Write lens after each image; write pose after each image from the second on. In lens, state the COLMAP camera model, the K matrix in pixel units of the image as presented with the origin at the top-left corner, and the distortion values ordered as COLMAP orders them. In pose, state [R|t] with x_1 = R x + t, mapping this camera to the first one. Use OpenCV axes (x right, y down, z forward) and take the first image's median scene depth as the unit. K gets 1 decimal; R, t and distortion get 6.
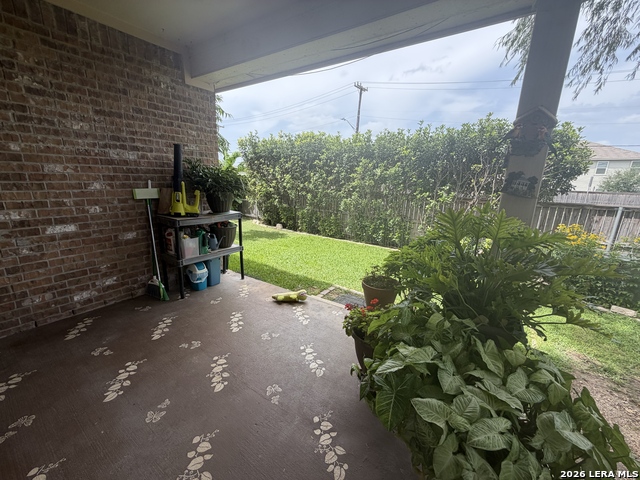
lens RADIAL K [[256.6, 0, 321.0], [0, 256.6, 240.4], [0, 0, 1]] dist [0.001388, -0.000018]
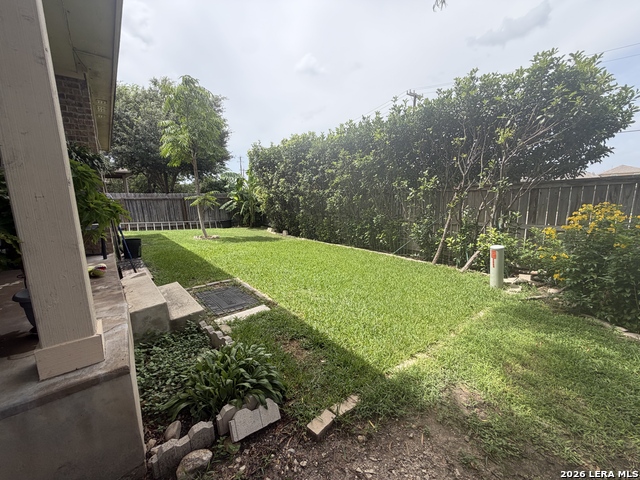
lens RADIAL K [[256.6, 0, 320.0], [0, 256.6, 241.0], [0, 0, 1]] dist [0.001388, -0.000018]
pose [[0.956989, -0.004731, -0.290084, 0.299451], [-0.017231, 0.997175, -0.073108, 0.054006], [0.289611, 0.074962, 0.954205, 0.116798]]
